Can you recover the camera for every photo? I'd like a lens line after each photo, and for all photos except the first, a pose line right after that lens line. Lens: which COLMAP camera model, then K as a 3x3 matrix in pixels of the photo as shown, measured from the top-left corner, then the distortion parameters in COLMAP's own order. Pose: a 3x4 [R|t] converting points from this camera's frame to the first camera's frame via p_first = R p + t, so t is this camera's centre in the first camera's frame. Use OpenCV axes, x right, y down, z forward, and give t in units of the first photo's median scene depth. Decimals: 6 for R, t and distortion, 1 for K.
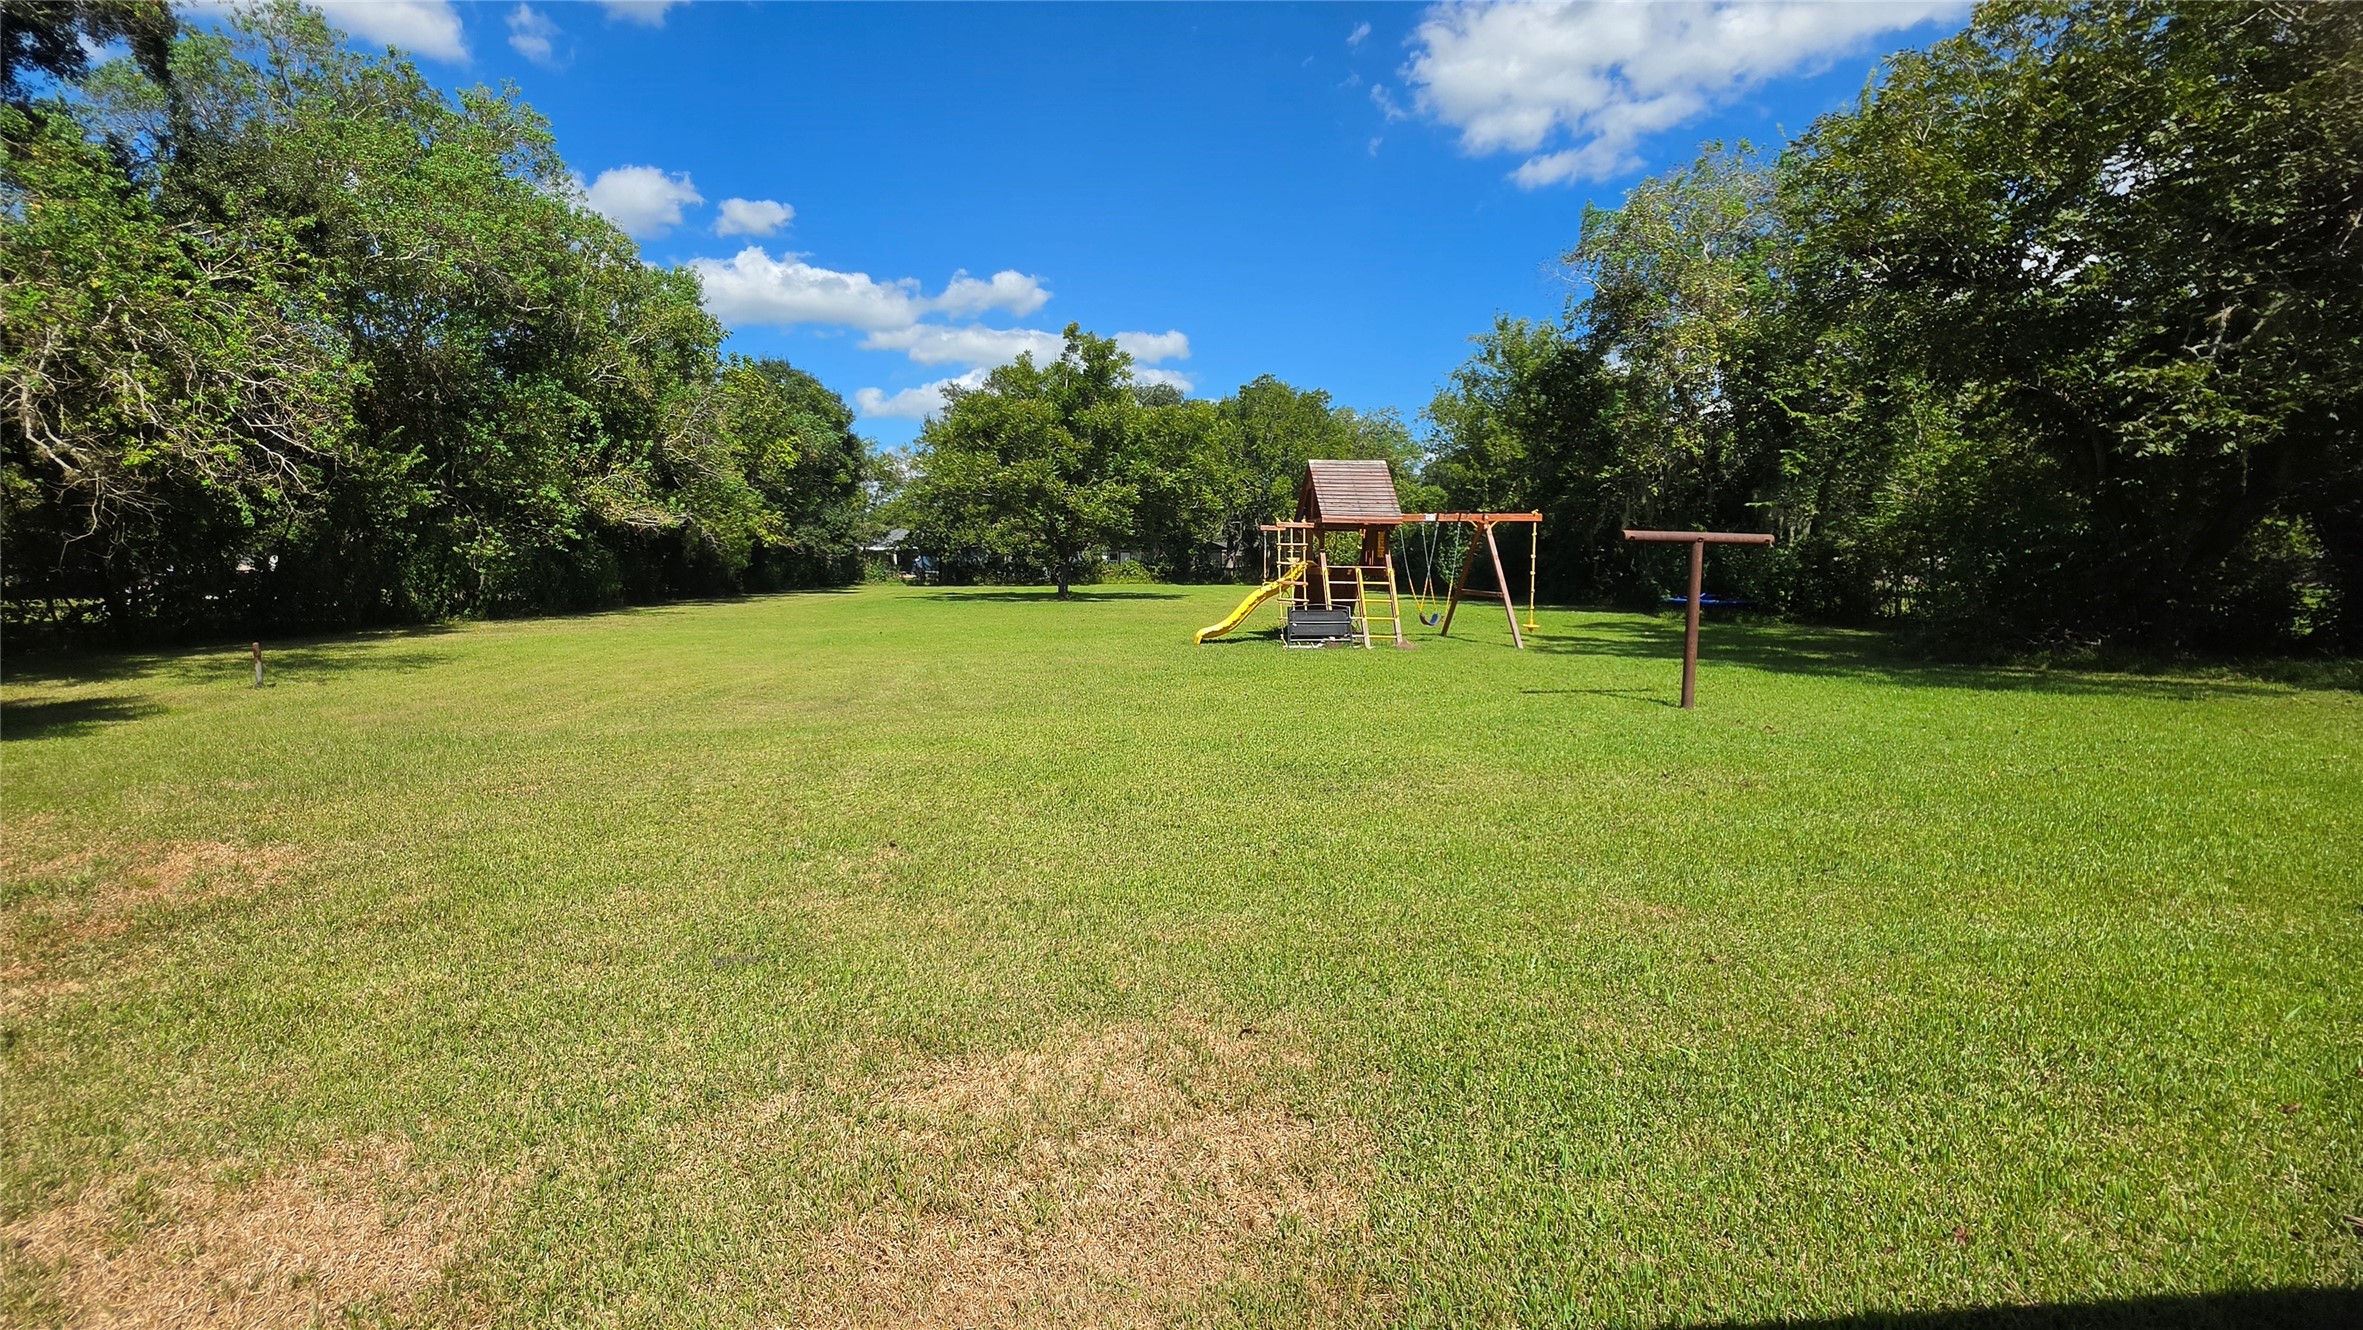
lens RADIAL K [[1042.6, 0, 1146.0], [0, 1042.6, 671.9], [0, 0, 1]] dist [-0.003021, -0.000189]
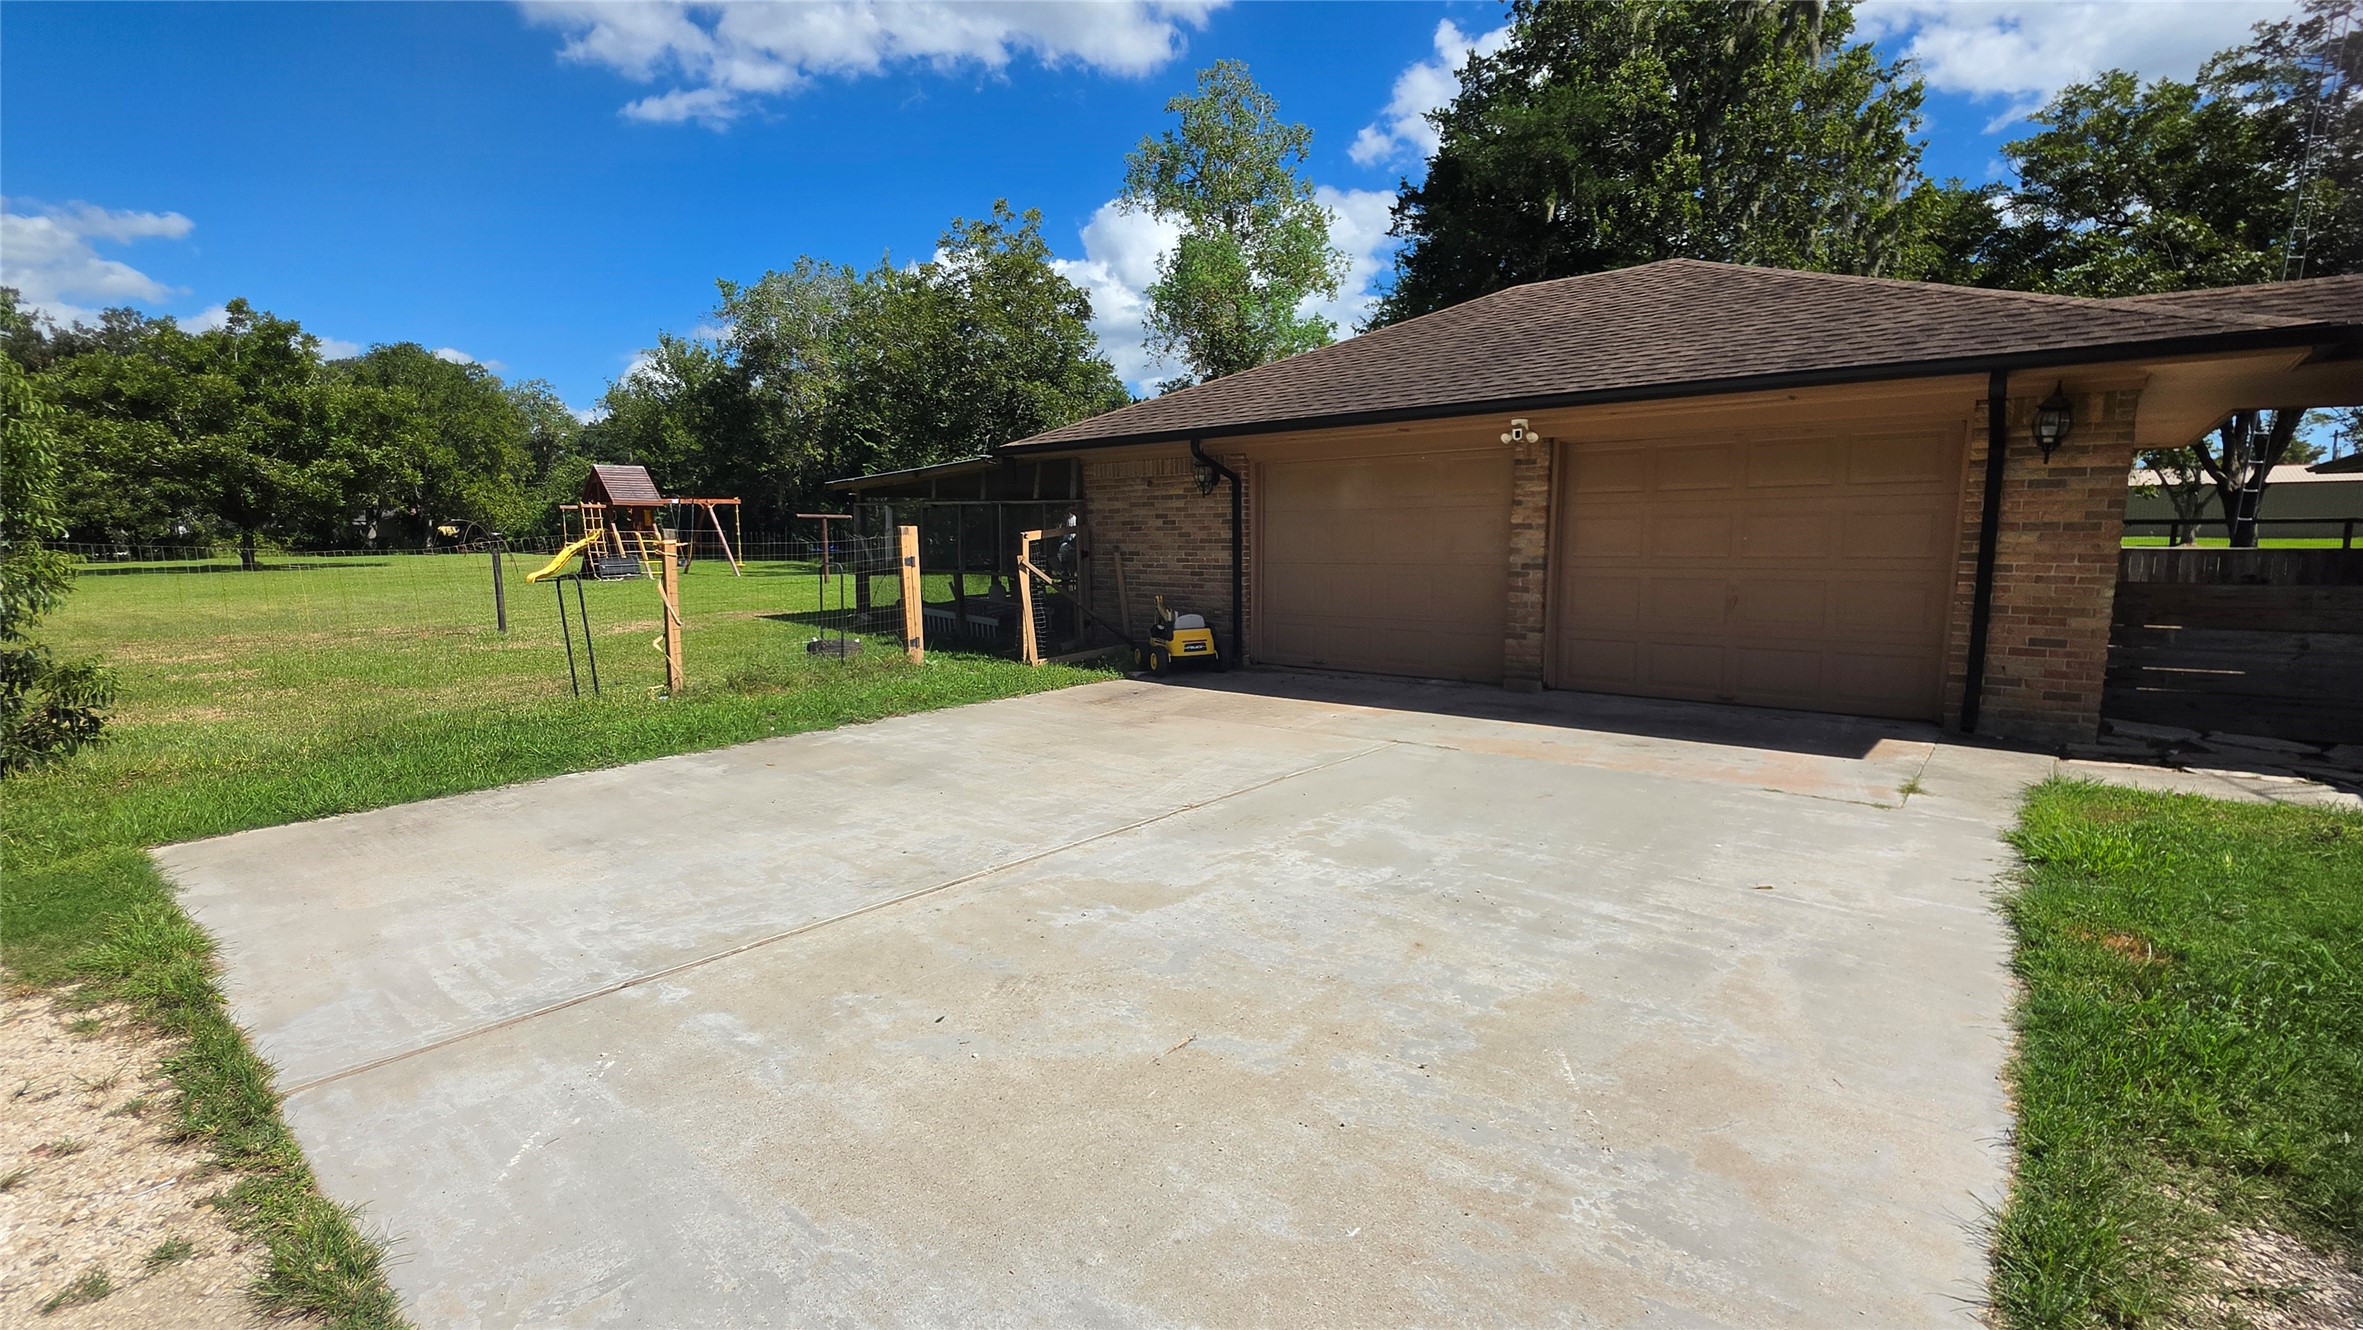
lens RADIAL K [[1042.6, 0, 1146.0], [0, 1042.6, 671.9], [0, 0, 1]] dist [-0.003021, -0.000189]
pose [[0.712440, -0.105147, 0.693811, -0.222757], [0.083056, 0.994396, 0.065415, 0.045599], [-0.696801, 0.011021, 0.717180, -0.425204]]
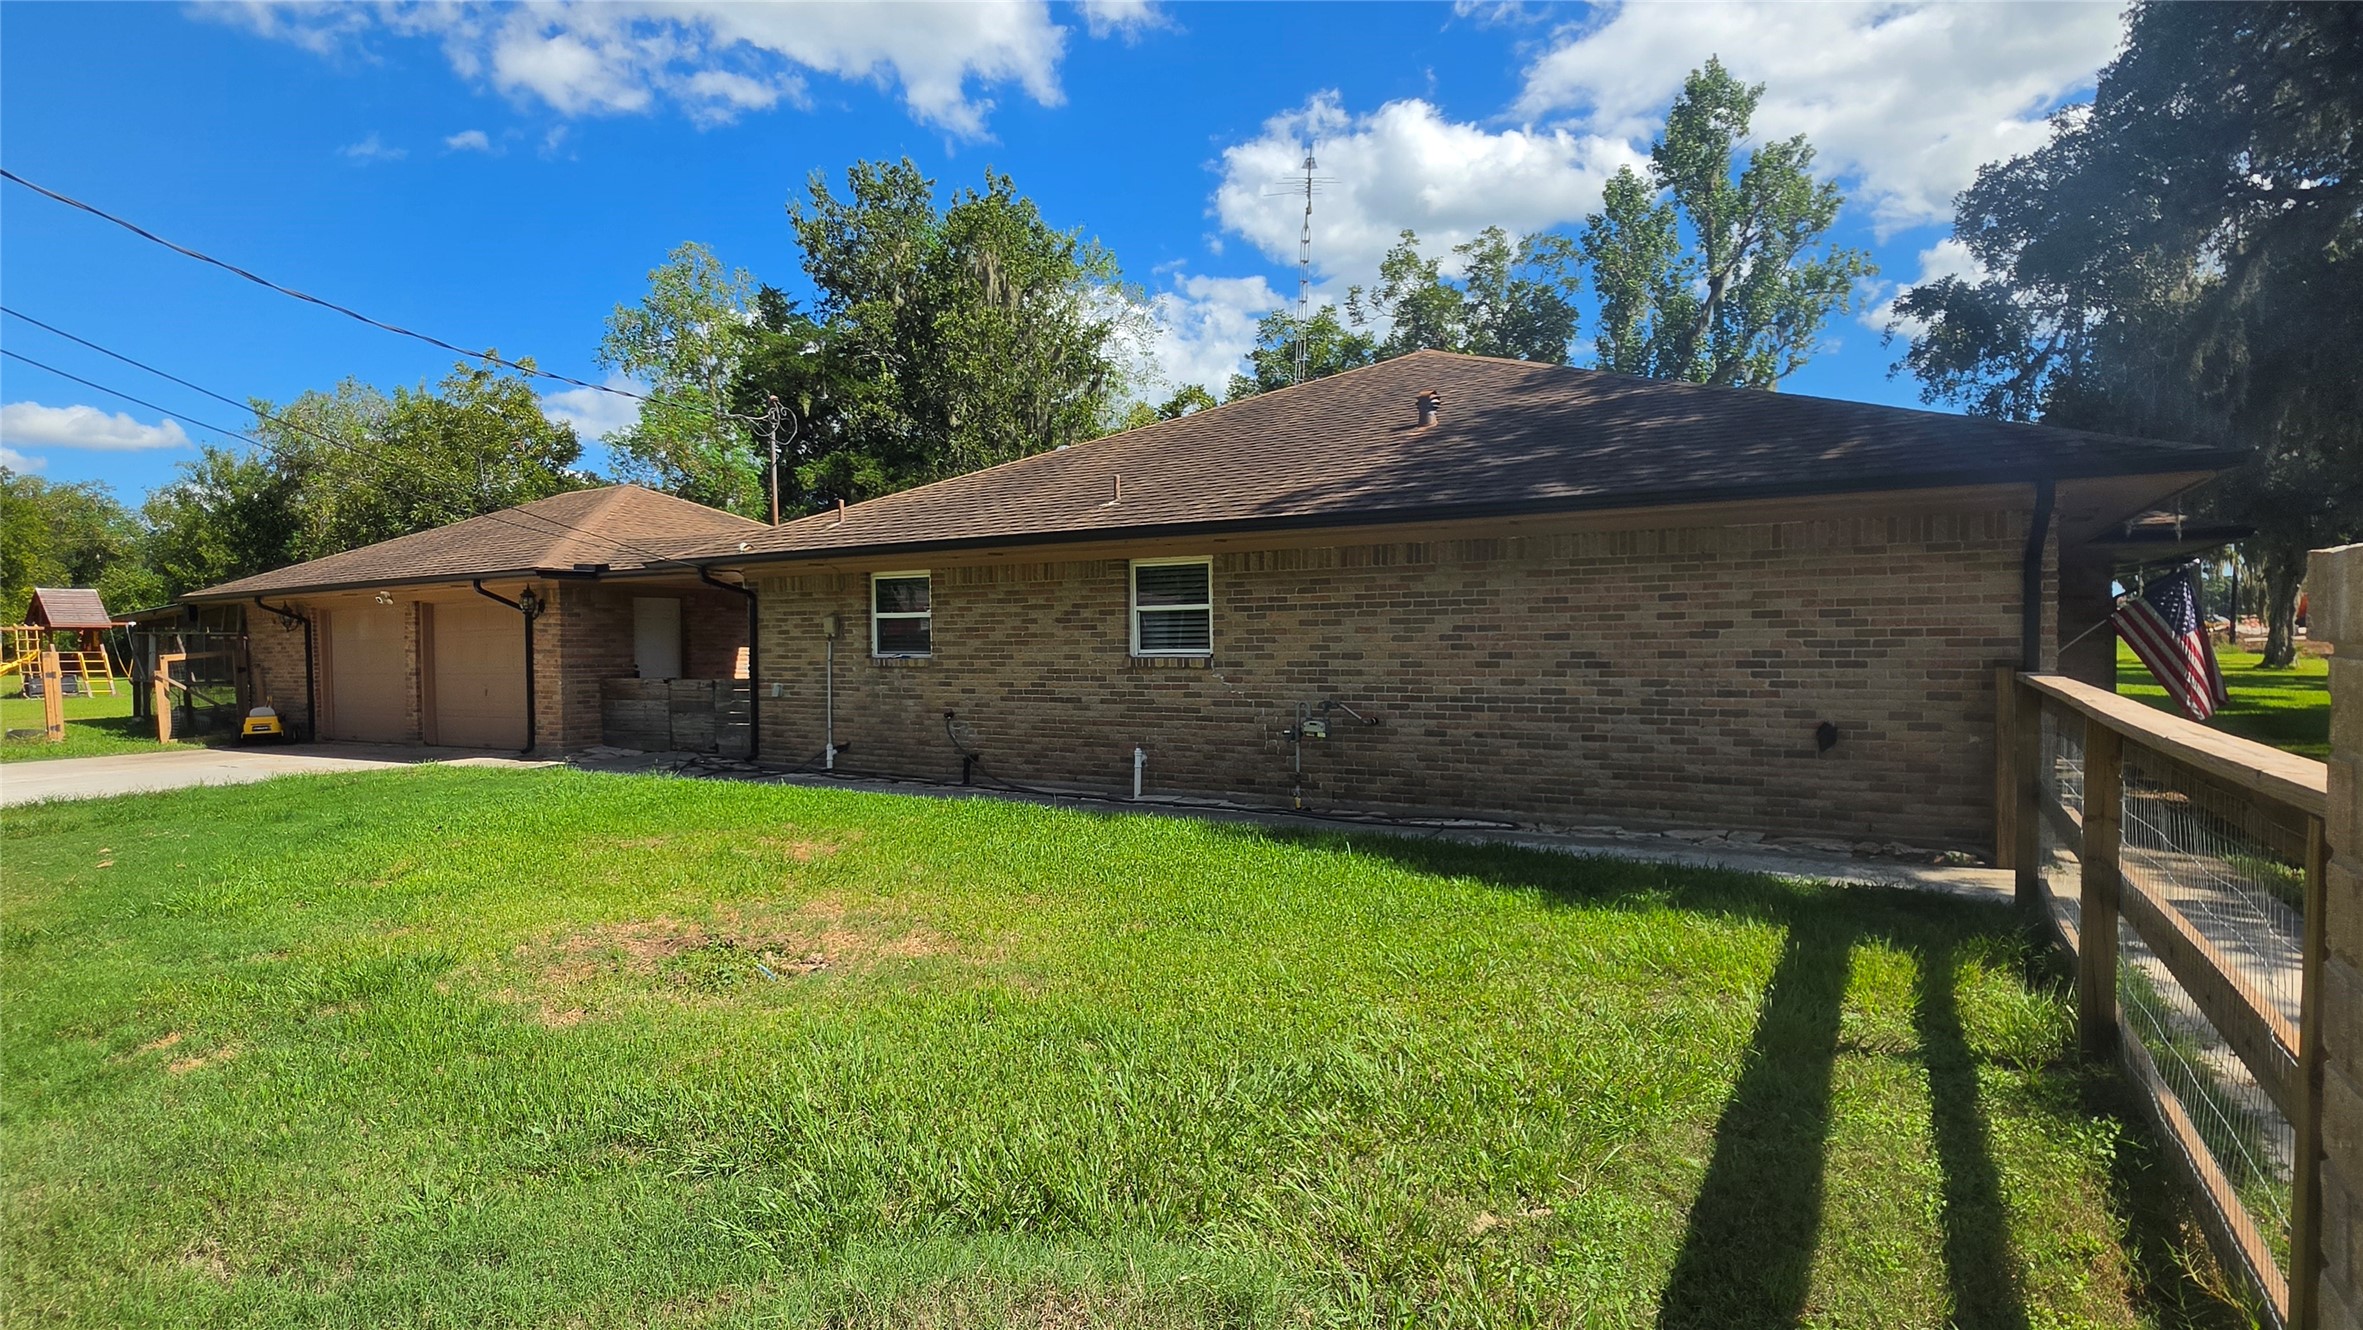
lens RADIAL K [[1188.3, 0, 1181.5], [0, 1188.3, 665.0], [0, 0, 1]] dist [-0.015635, -0.000515]
pose [[0.563090, -0.025652, 0.825997, -0.204912], [0.097531, 0.994596, -0.035600, 0.091793], [-0.820620, 0.100607, 0.562549, -0.872484]]
